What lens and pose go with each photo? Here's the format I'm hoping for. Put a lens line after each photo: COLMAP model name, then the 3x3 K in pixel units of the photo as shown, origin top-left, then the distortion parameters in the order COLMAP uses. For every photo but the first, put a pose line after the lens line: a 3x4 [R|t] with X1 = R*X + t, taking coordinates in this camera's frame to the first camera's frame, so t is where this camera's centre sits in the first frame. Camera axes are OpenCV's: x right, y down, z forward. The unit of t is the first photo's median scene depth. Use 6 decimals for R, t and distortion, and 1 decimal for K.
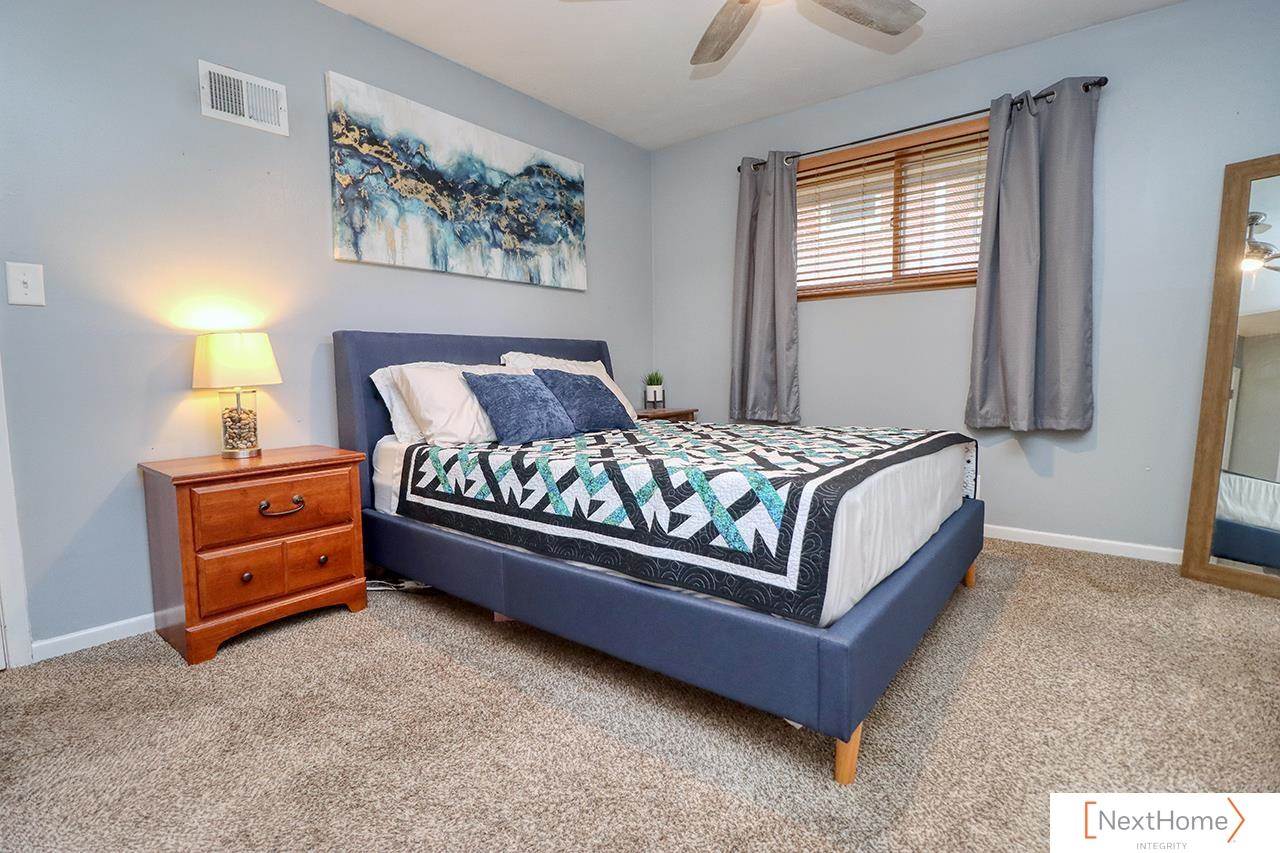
lens RADIAL K [[608.1, 0, 627.8], [0, 608.1, 416.8], [0, 0, 1]] dist [-0.001612, -0.019520]
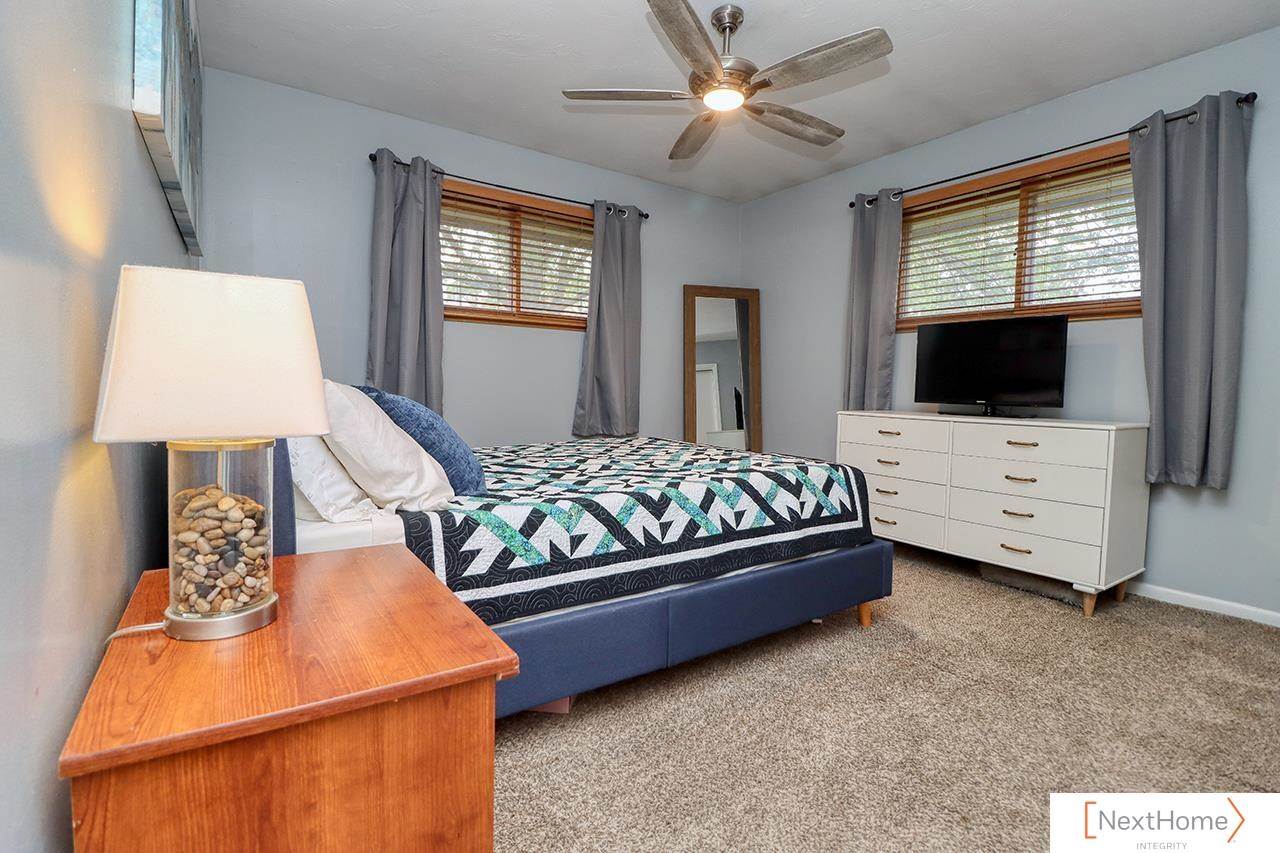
lens RADIAL K [[594.0, 0, 643.6], [0, 594.0, 417.7], [0, 0, 1]] dist [-0.001066, -0.012771]
pose [[0.279358, -0.032690, 0.959630, -0.985572], [0.049003, 0.998603, 0.019753, -0.057031], [-0.958936, 0.041506, 0.280570, 0.727927]]
